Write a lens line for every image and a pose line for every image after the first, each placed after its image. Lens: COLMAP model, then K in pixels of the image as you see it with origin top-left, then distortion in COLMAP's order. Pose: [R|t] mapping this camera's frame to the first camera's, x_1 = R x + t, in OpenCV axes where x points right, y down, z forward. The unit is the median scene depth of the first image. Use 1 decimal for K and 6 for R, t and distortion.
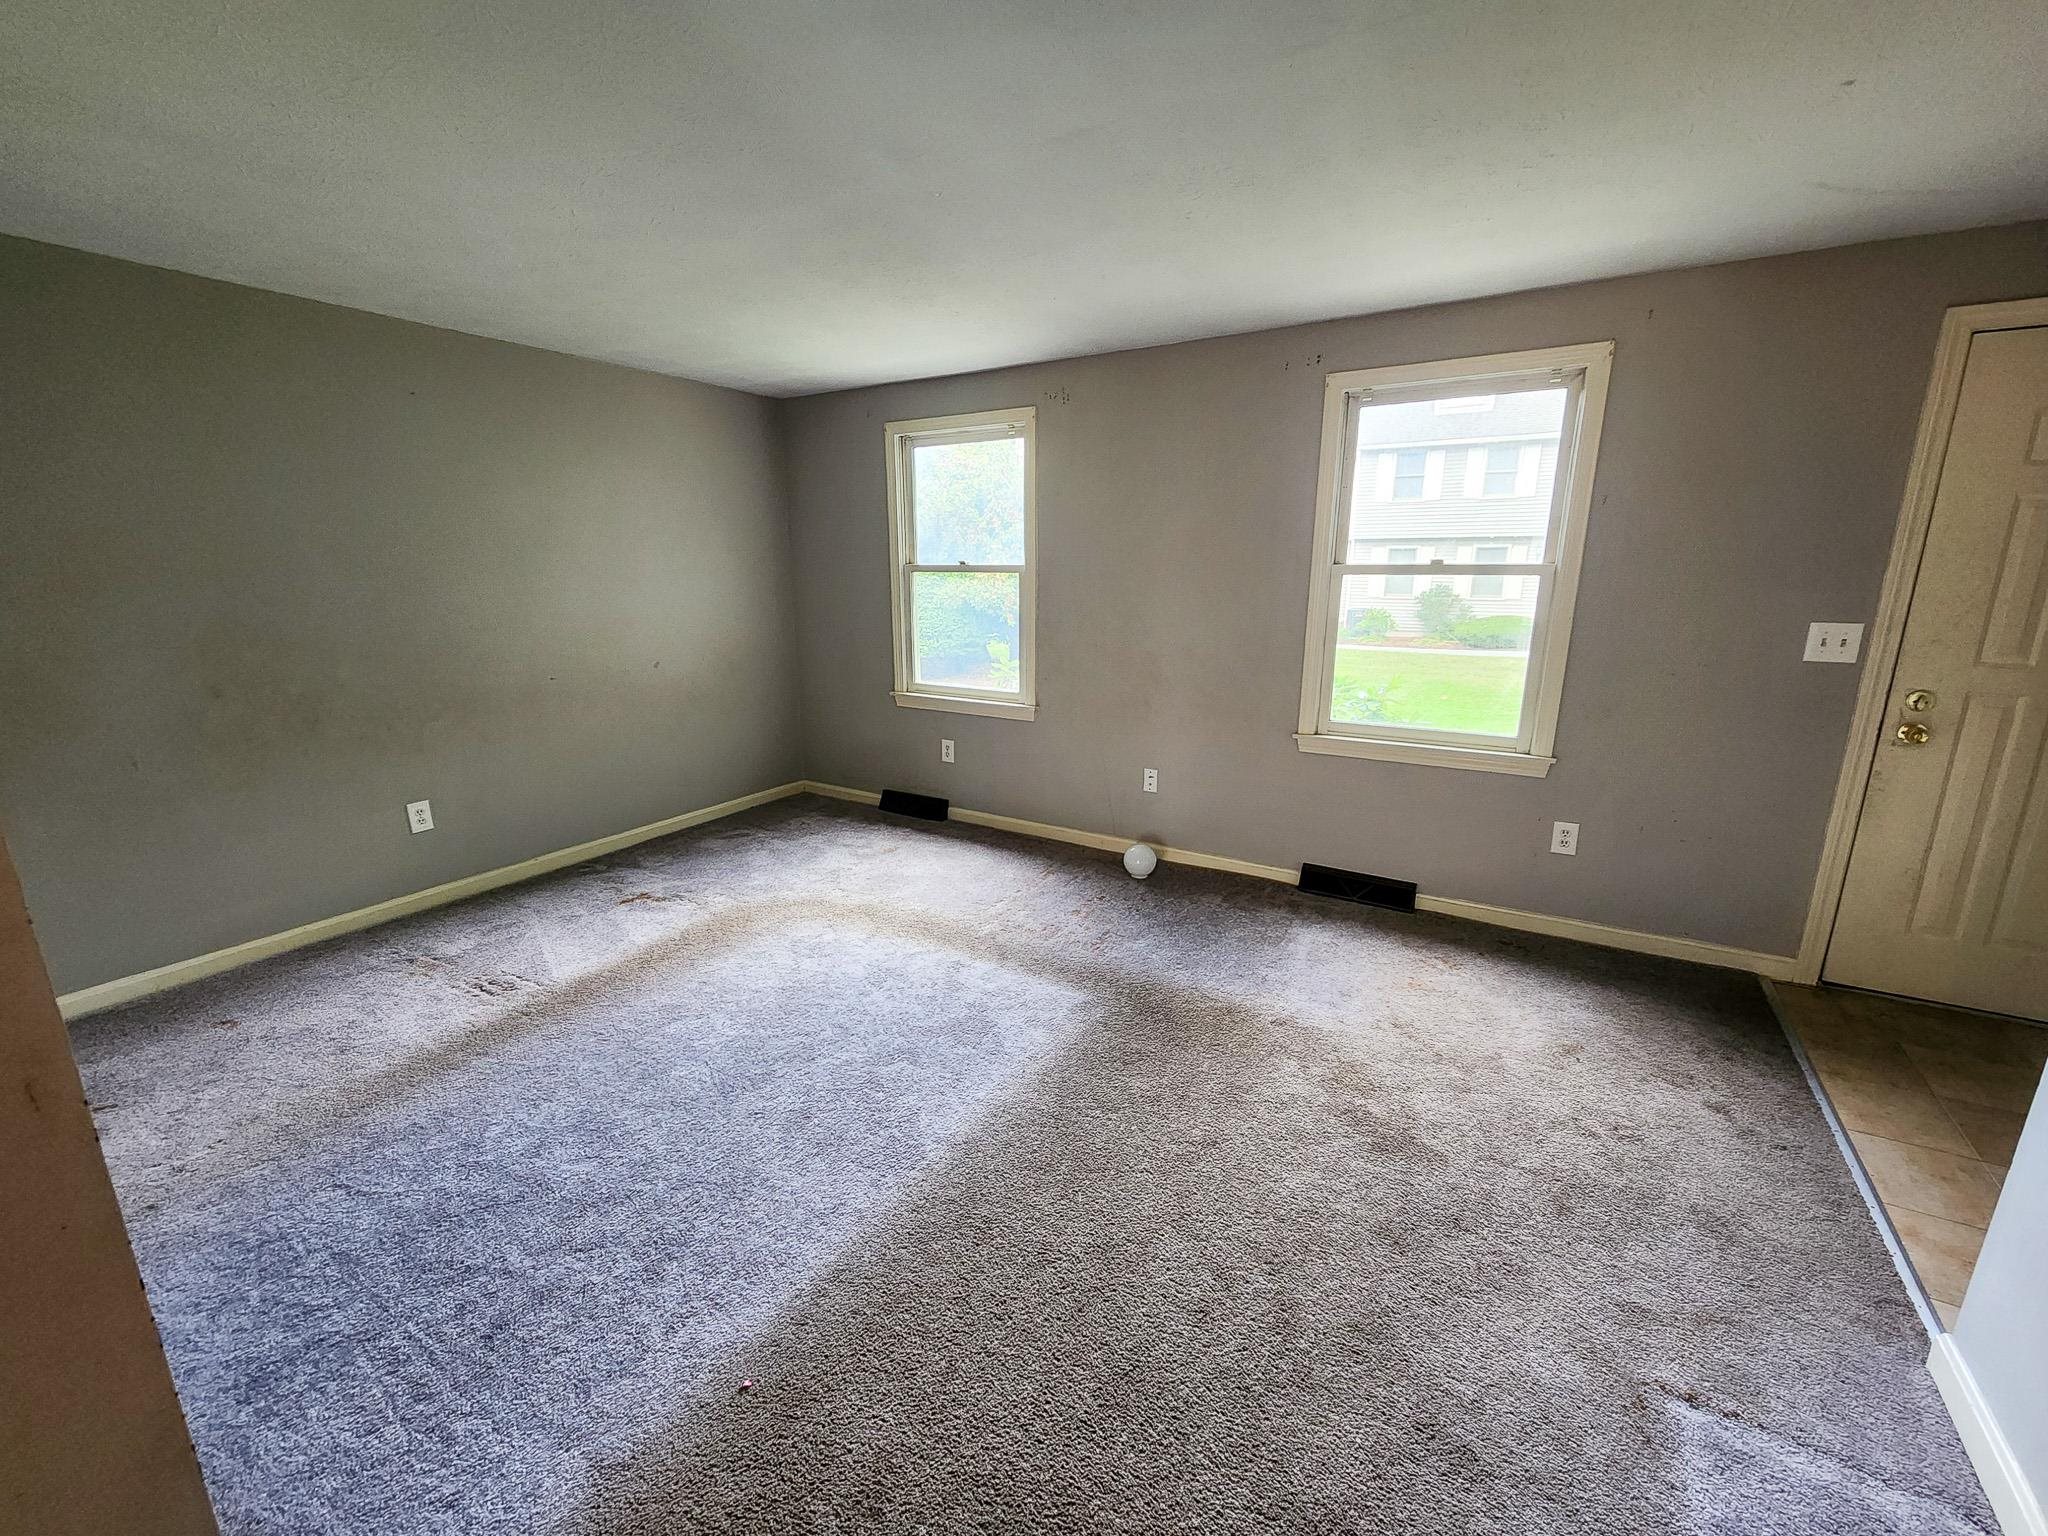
lens RADIAL K [[834.7, 0, 1030.8], [0, 834.7, 771.2], [0, 0, 1]] dist [-0.001099, 0.000751]
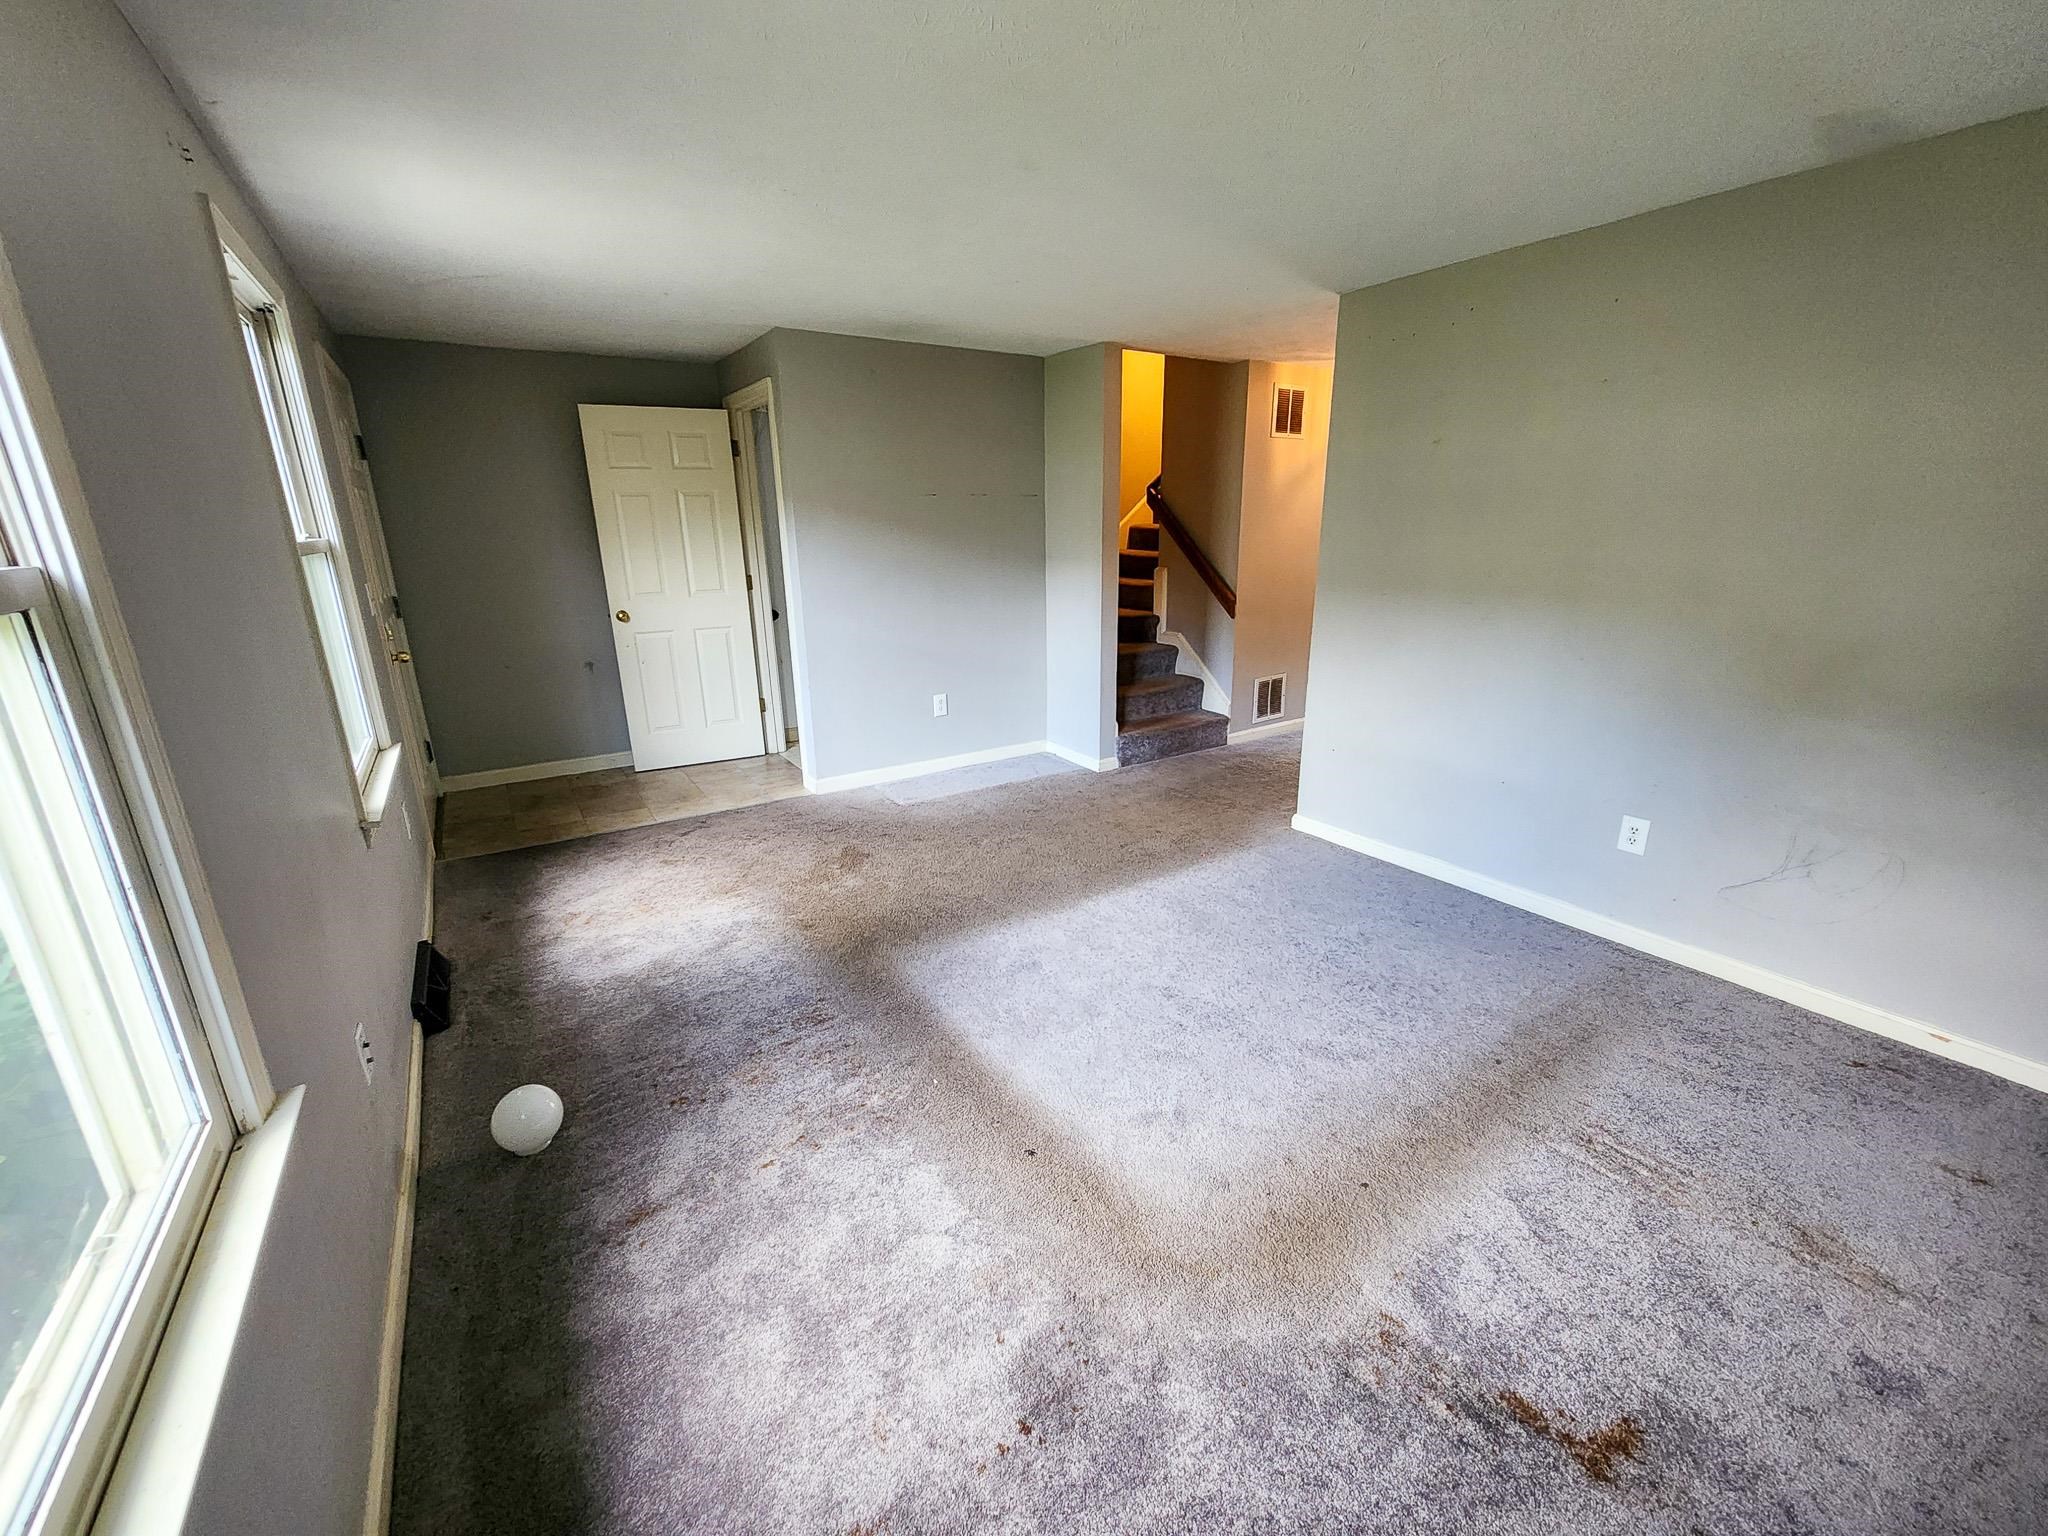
lens RADIAL K [[834.7, 0, 1023.0], [0, 834.7, 761.2], [0, 0, 1]] dist [-0.001099, 0.000751]
pose [[-0.898440, -0.111903, 0.424598, -0.351933], [0.116709, 0.871341, 0.476596, -0.307103], [-0.423302, 0.477747, -0.769788, 1.206866]]
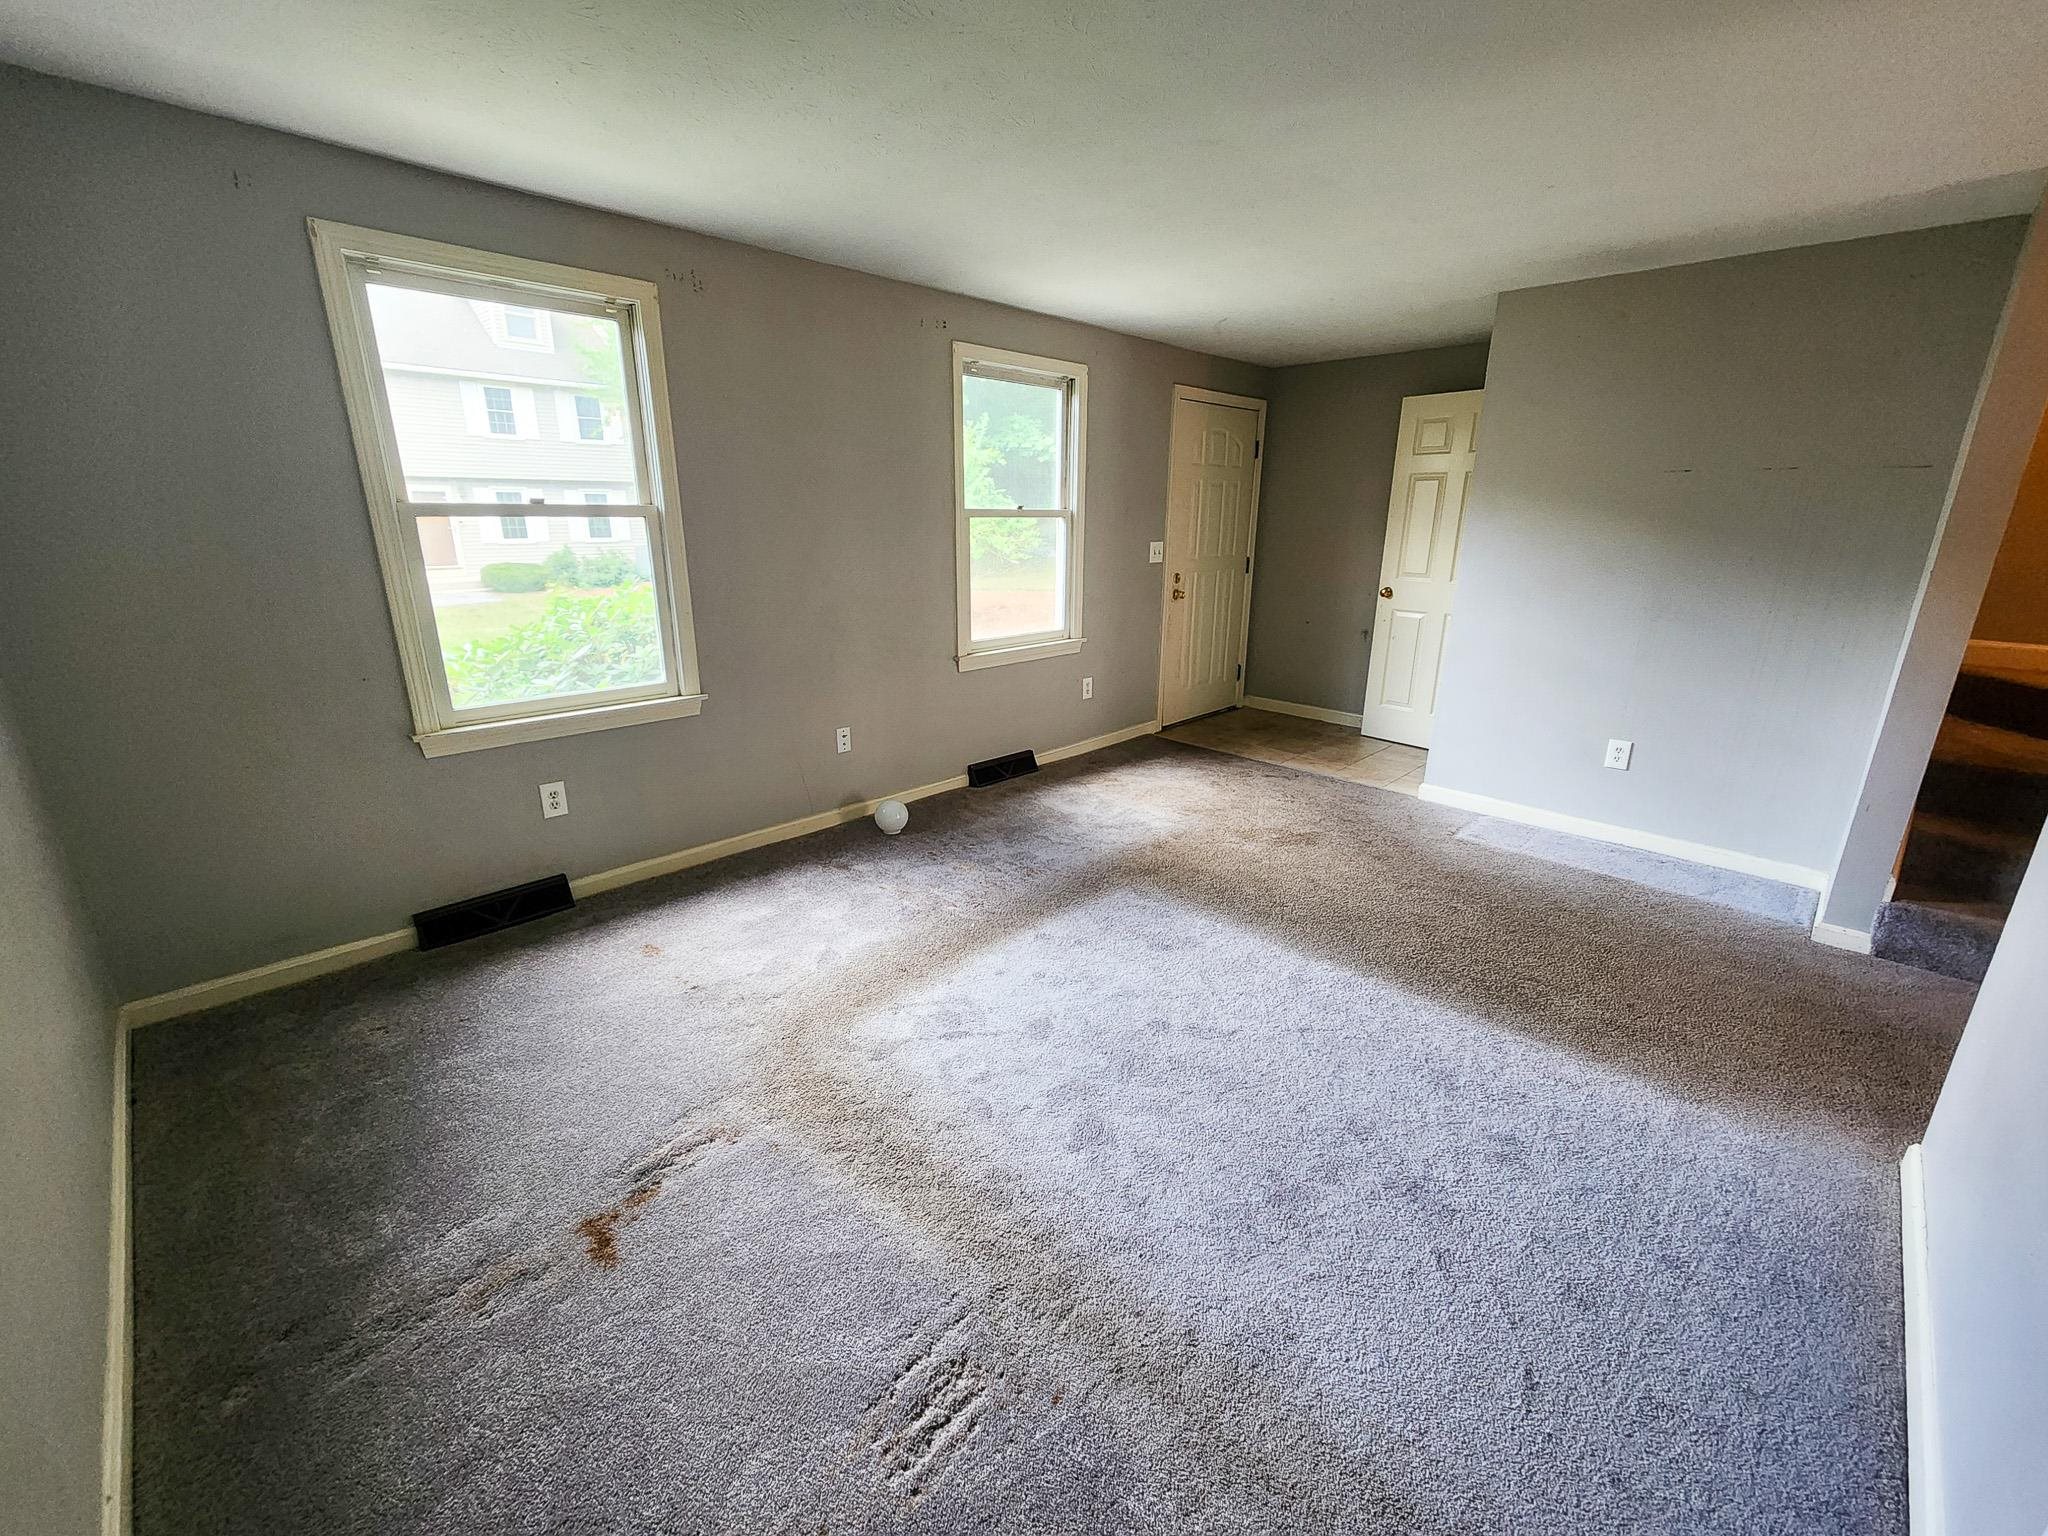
lens RADIAL K [[834.7, 0, 1033.3], [0, 834.7, 763.6], [0, 0, 1]] dist [-0.001099, 0.000751]
pose [[0.228431, -0.280177, 0.932373, -0.750681], [0.224823, 0.946990, 0.229488, -0.142869], [-0.947245, 0.157197, 0.279312, 0.582137]]
